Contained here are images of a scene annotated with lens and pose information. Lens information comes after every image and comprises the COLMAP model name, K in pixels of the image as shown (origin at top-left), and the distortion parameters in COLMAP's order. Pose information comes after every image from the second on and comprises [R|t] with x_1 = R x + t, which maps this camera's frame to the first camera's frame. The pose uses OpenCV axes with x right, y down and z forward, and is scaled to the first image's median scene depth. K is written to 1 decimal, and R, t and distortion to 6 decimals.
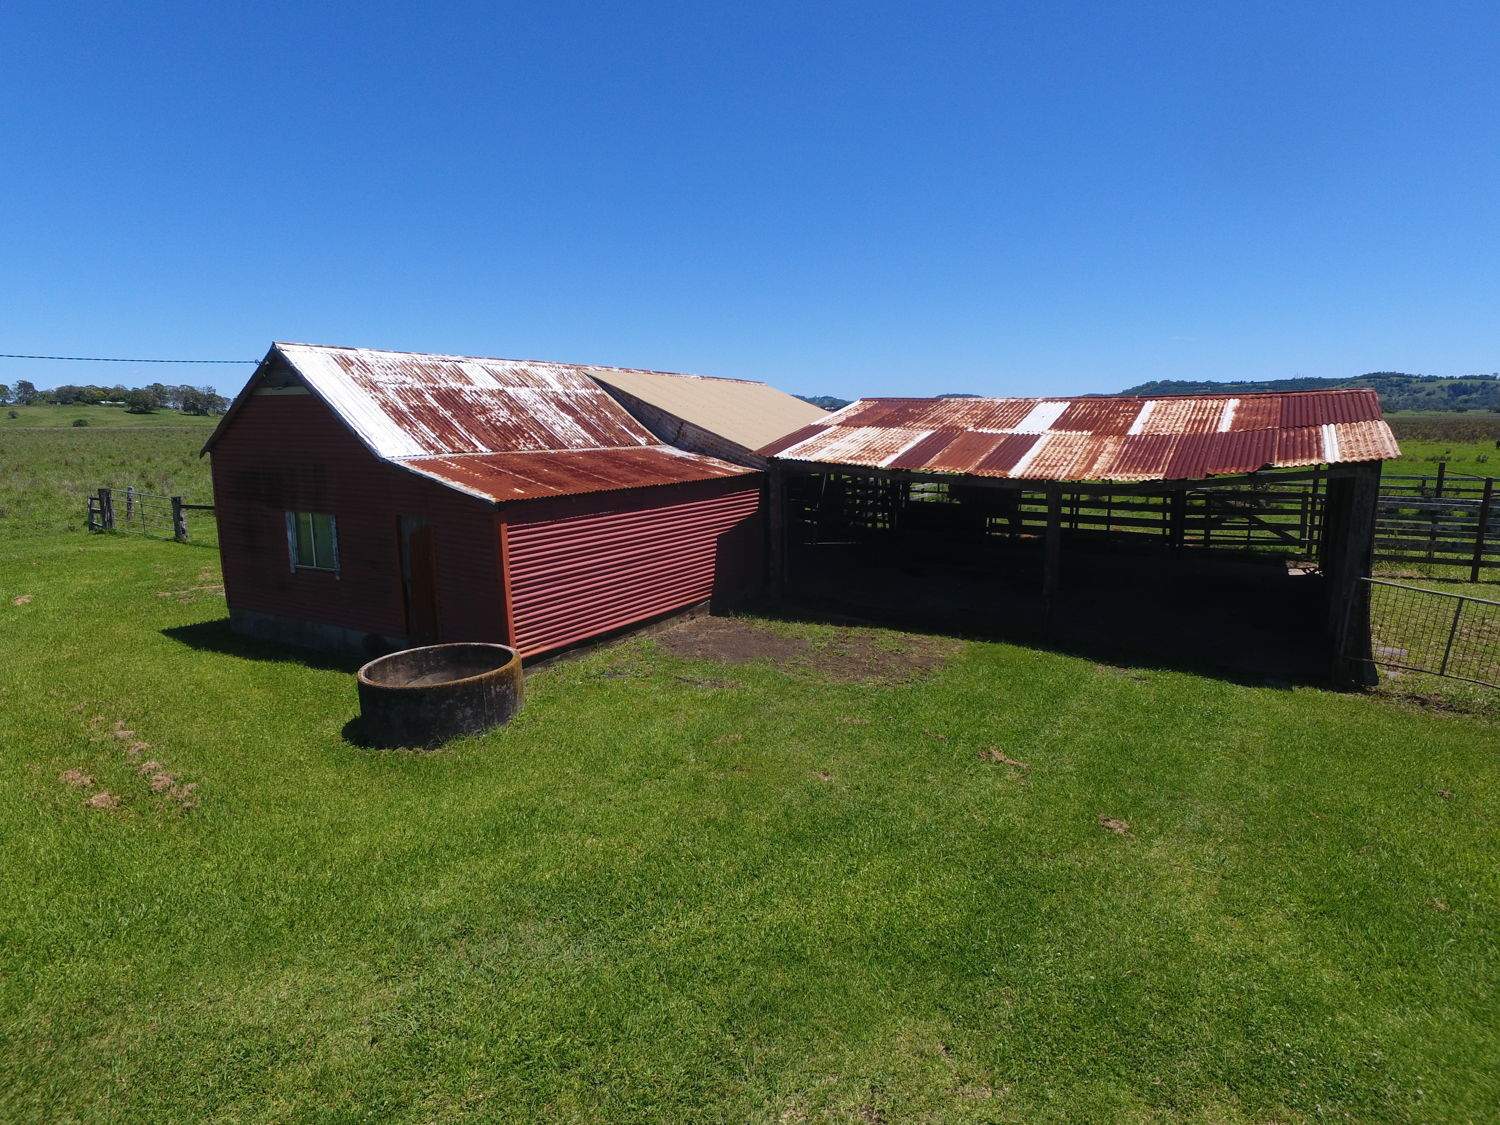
lens RADIAL K [[868.9, 0, 747.0], [0, 868.9, 556.9], [0, 0, 1]] dist [-0.013227, 0.012874]
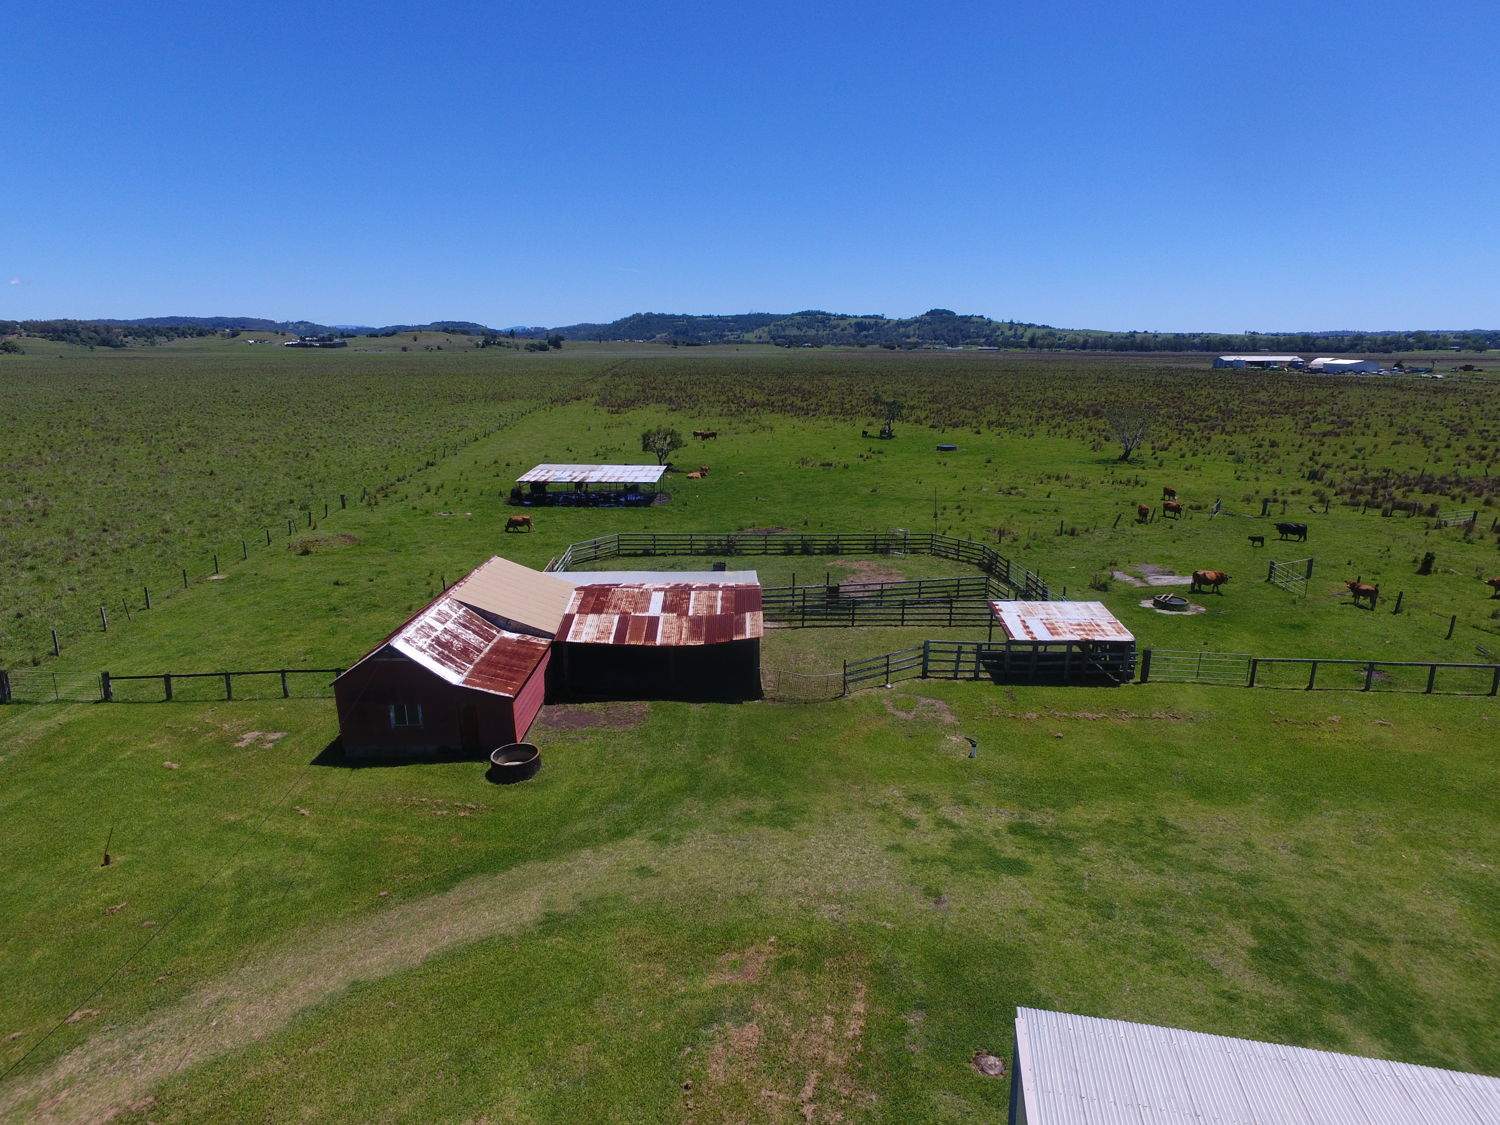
lens RADIAL K [[868.9, 0, 747.0], [0, 868.9, 556.9], [0, 0, 1]] dist [-0.013227, 0.012874]
pose [[0.851605, -0.119779, 0.510315, -0.772213], [0.078482, 0.991704, 0.101799, -0.565453], [-0.518275, -0.046643, 0.853941, -1.416909]]
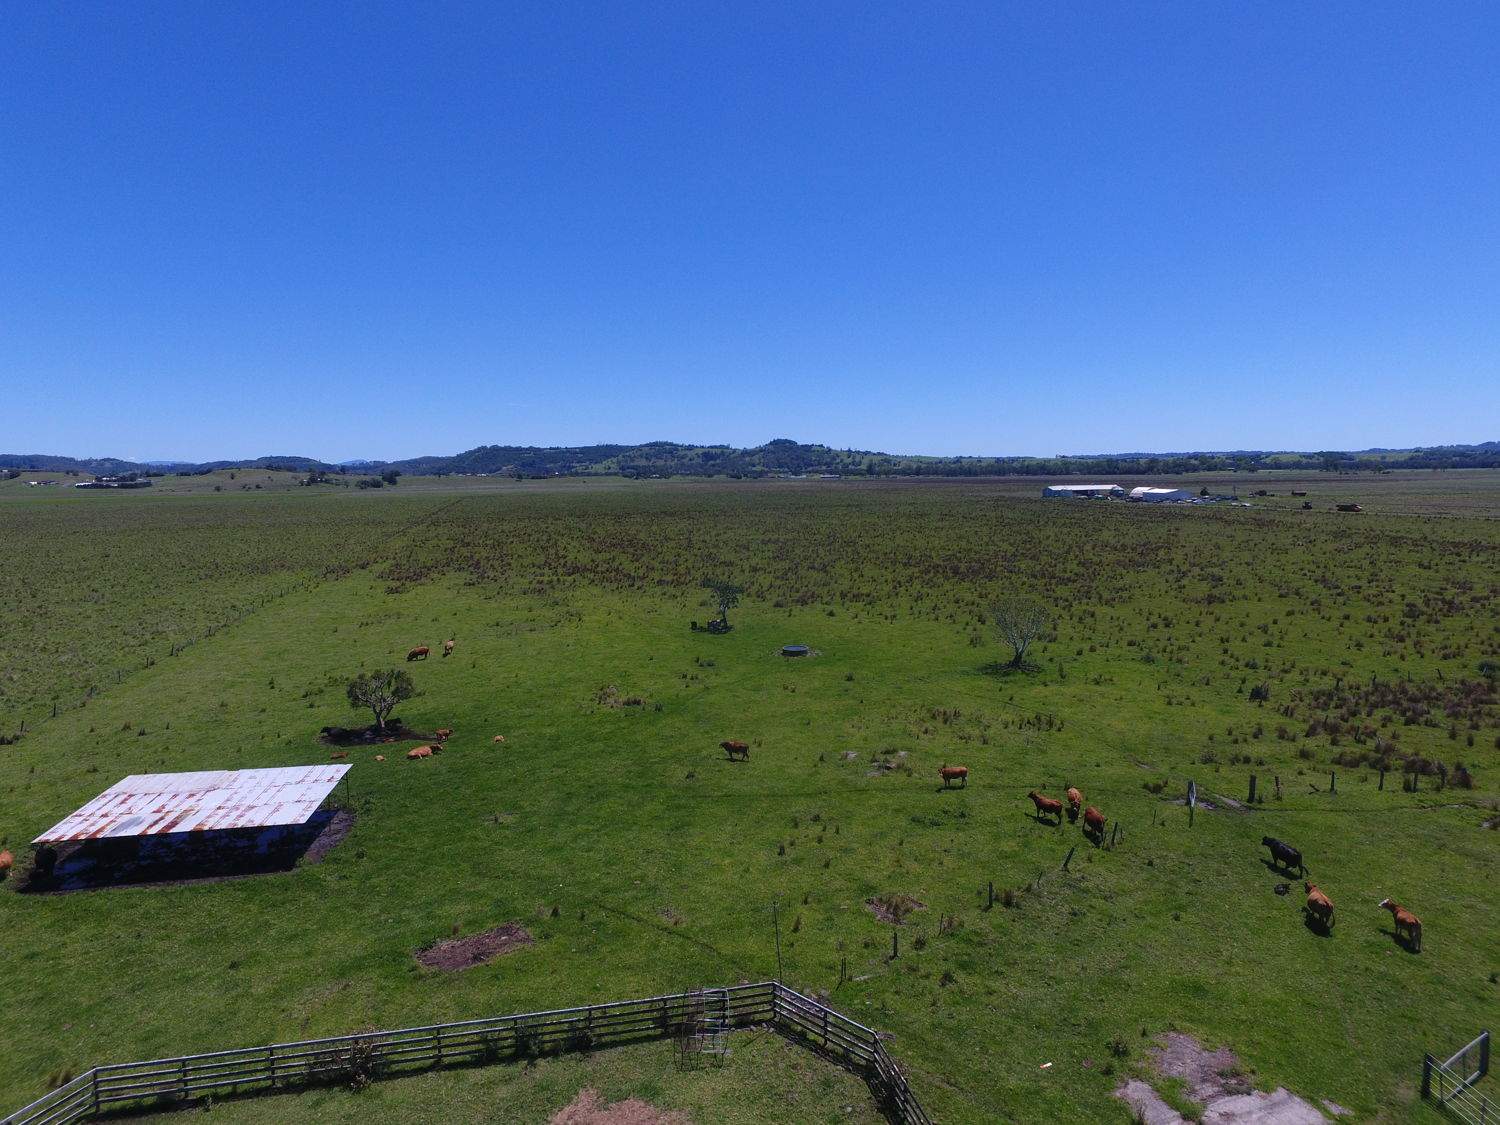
lens RADIAL K [[868.9, 0, 747.0], [0, 868.9, 556.9], [0, 0, 1]] dist [-0.013227, 0.012874]
pose [[0.750785, -0.072297, 0.656579, 0.845644], [0.116991, 0.992832, -0.024455, -1.236861], [-0.650104, 0.095174, 0.753861, 0.105485]]
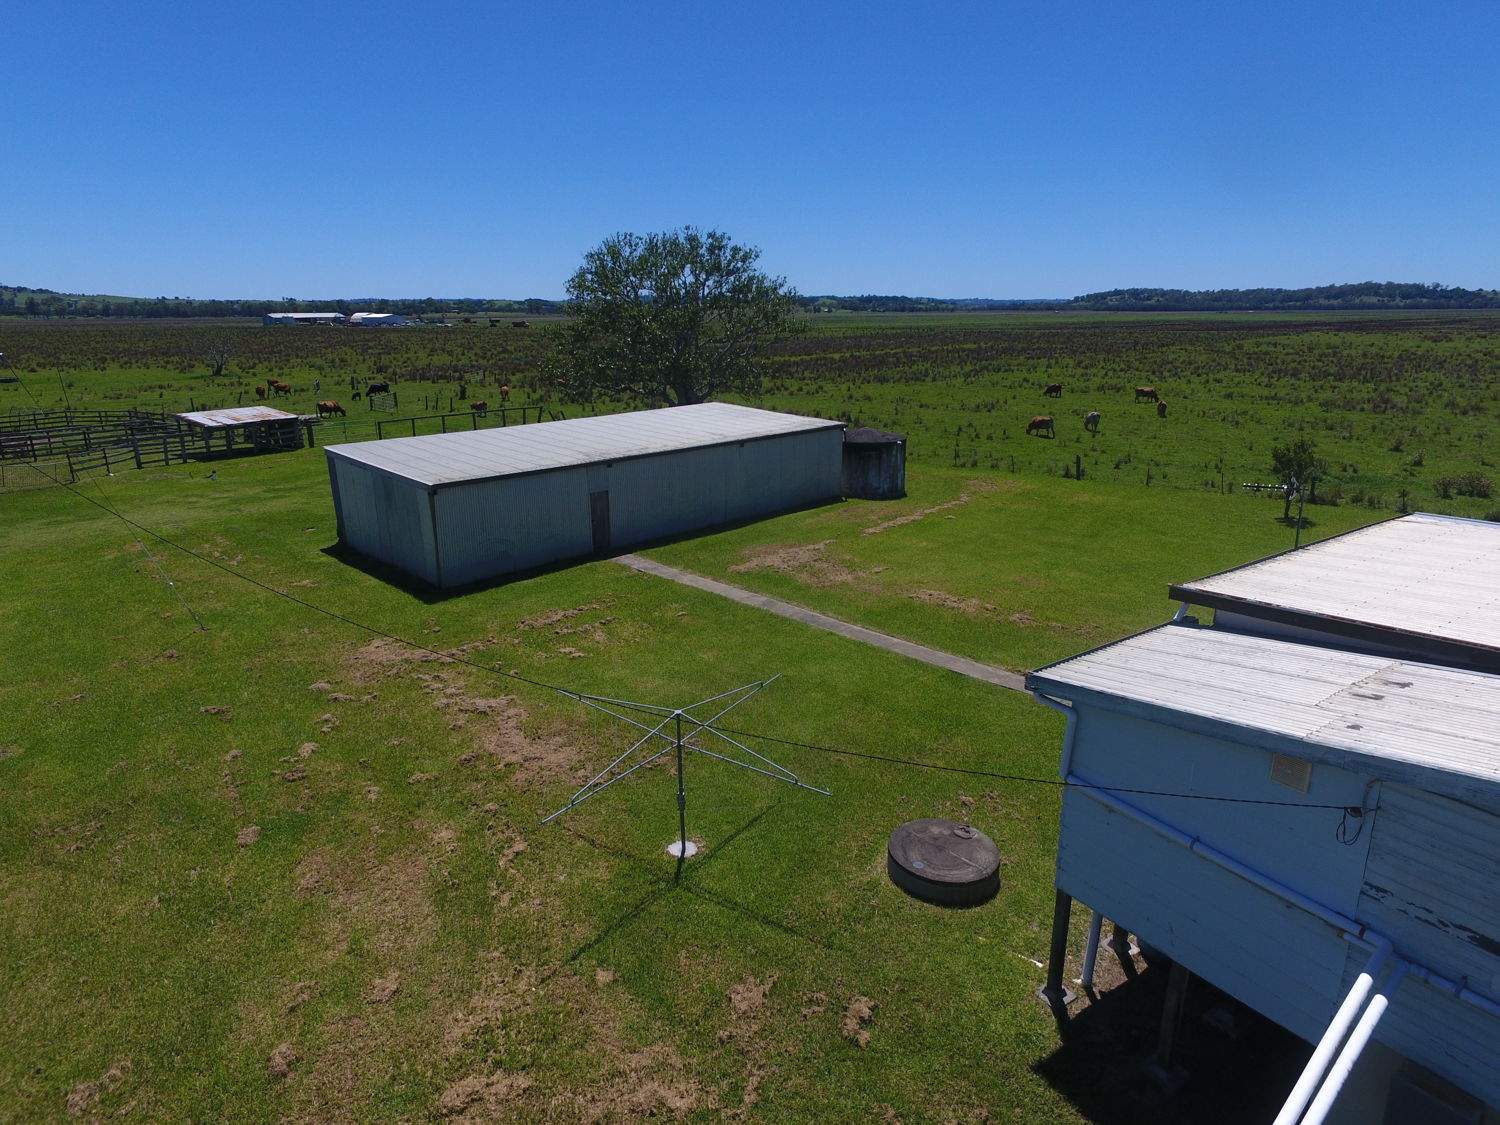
lens RADIAL K [[861.1, 0, 750.0], [0, 861.1, 562.5], [0, 0, 1]] dist [-0.005009, 0.001154]
pose [[0.031089, -0.277006, 0.960365, -2.167219], [0.163267, 0.949332, 0.268538, -0.025754], [-0.986092, 0.148448, 0.074740, -1.908904]]
